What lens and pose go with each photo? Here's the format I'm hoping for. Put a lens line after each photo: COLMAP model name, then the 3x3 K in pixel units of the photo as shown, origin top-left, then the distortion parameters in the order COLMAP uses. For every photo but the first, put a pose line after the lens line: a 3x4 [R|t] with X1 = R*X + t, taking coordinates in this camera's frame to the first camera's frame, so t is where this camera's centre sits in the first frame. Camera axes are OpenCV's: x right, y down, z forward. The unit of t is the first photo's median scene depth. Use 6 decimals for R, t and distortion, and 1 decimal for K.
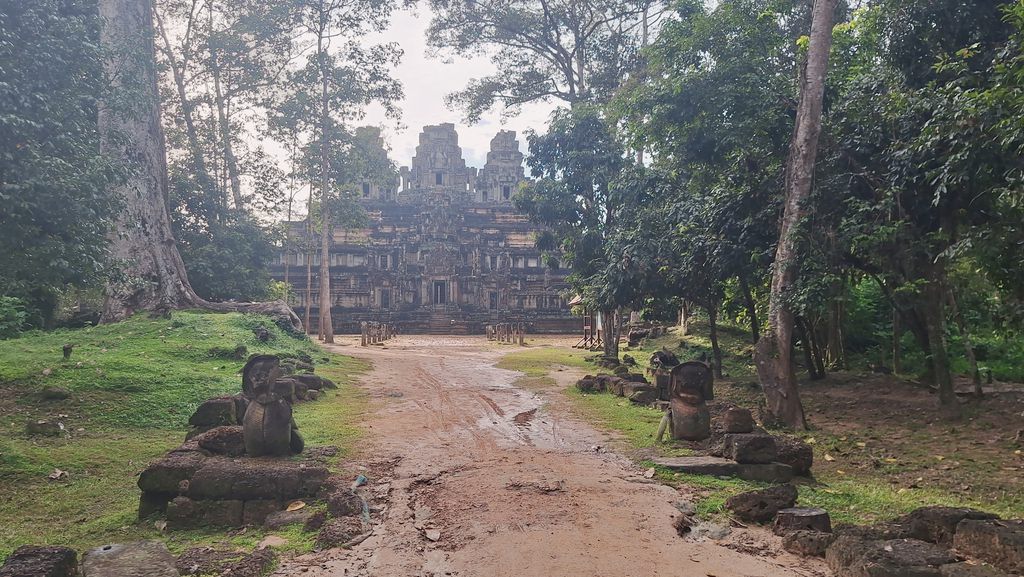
lens RADIAL K [[612.8, 0, 480.9], [0, 612.8, 302.7], [0, 0, 1]] dist [0.002020, 0.000069]
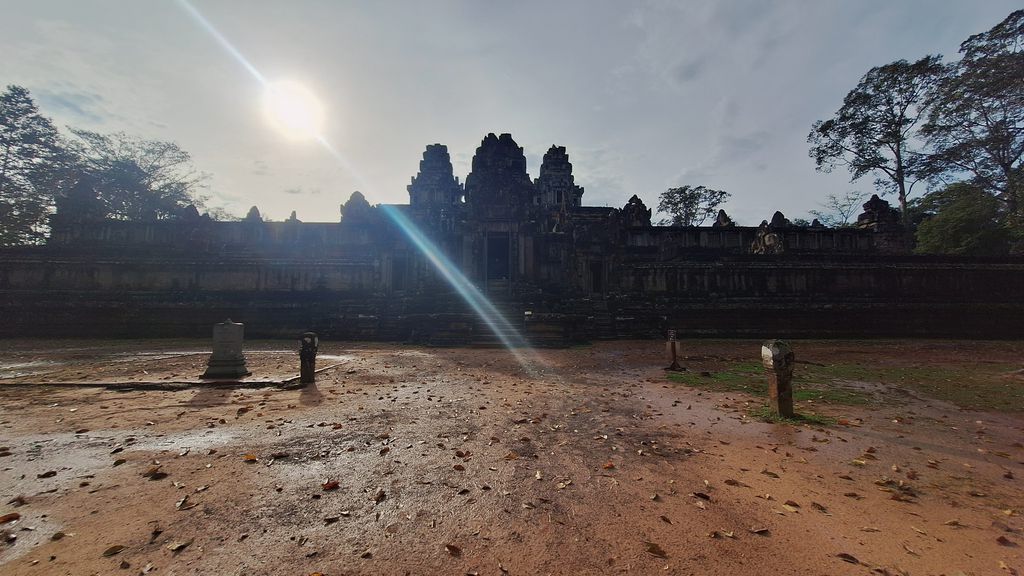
lens RADIAL K [[363.7, 0, 512.2], [0, 363.7, 287.1], [0, 0, 1]] dist [-0.006597, 0.000151]
pose [[0.999508, -0.004940, -0.030958, -0.035809], [0.003538, 0.998973, -0.045171, 0.016483], [0.031149, 0.045040, 0.998499, 0.538650]]
